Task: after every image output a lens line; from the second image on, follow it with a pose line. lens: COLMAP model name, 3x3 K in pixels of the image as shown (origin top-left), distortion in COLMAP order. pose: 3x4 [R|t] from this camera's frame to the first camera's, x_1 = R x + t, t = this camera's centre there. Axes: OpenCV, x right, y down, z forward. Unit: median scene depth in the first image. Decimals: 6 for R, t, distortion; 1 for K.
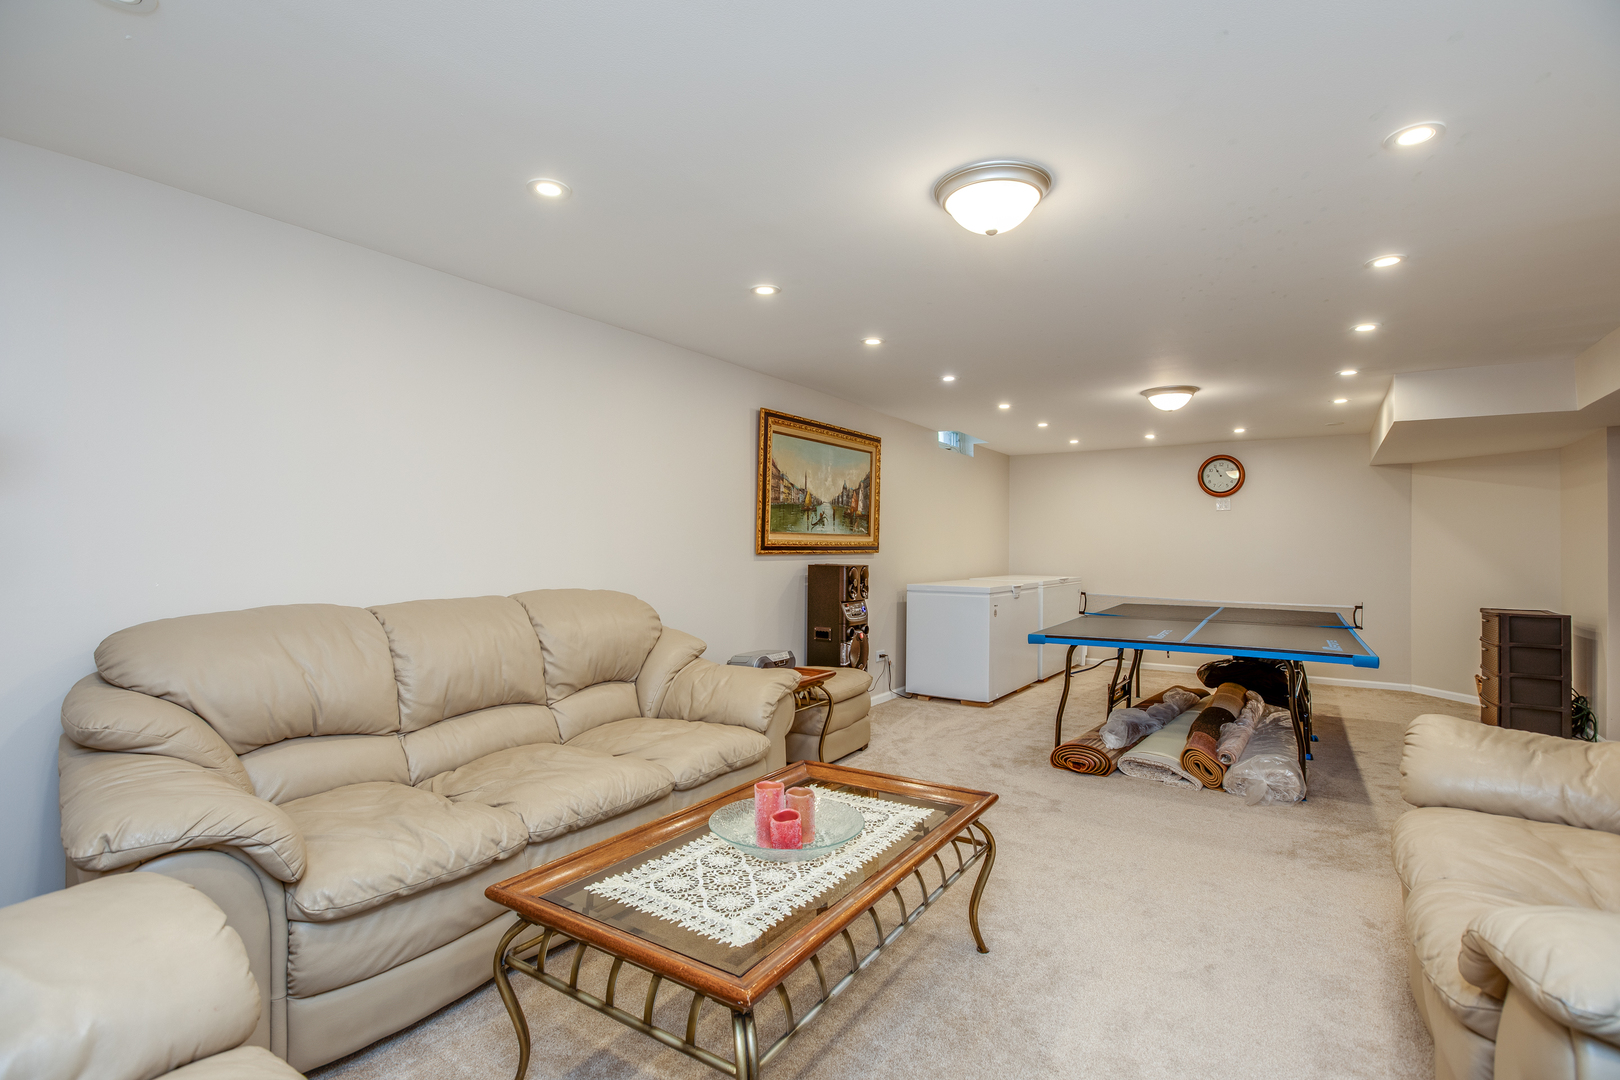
lens RADIAL K [[759.1, 0, 810.0], [0, 759.1, 540.0], [0, 0, 1]] dist [-0.003109, -0.000005]
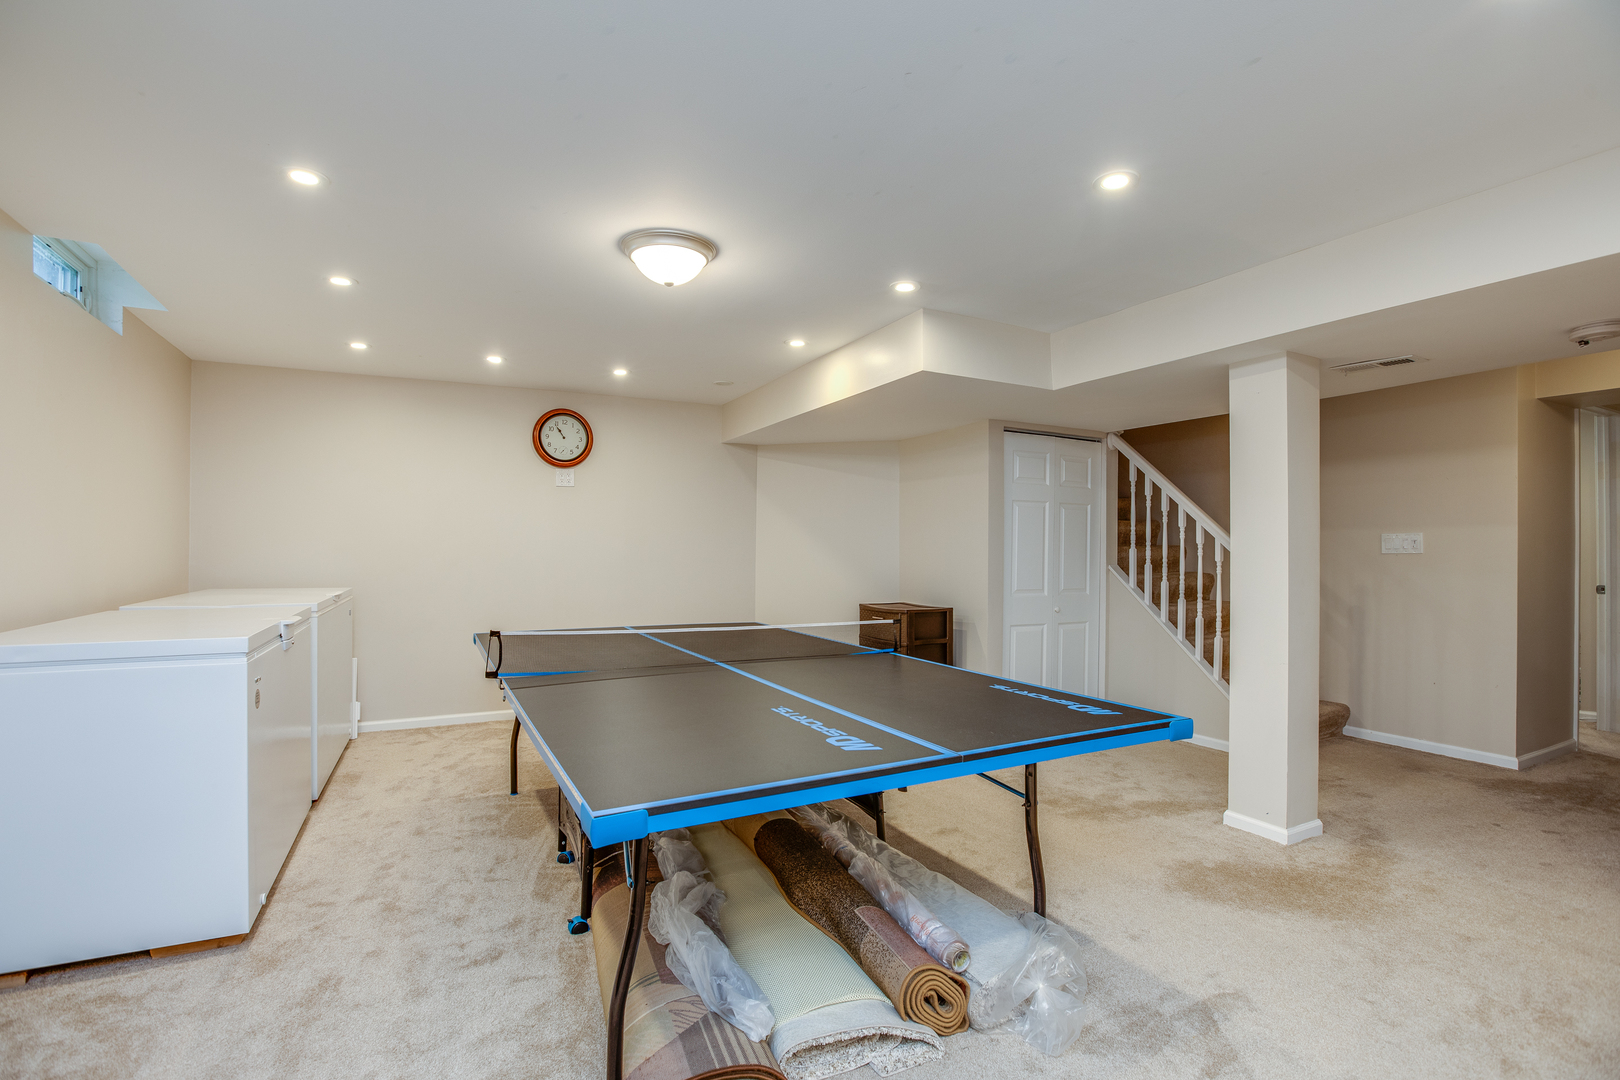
lens RADIAL K [[759.1, 0, 810.0], [0, 759.1, 540.0], [0, 0, 1]] dist [-0.003109, -0.000005]
pose [[0.502010, -0.000428, 0.864862, 0.034419], [-0.012132, 0.999898, 0.007537, 0.004140], [-0.864777, -0.014276, 0.501954, 0.434724]]
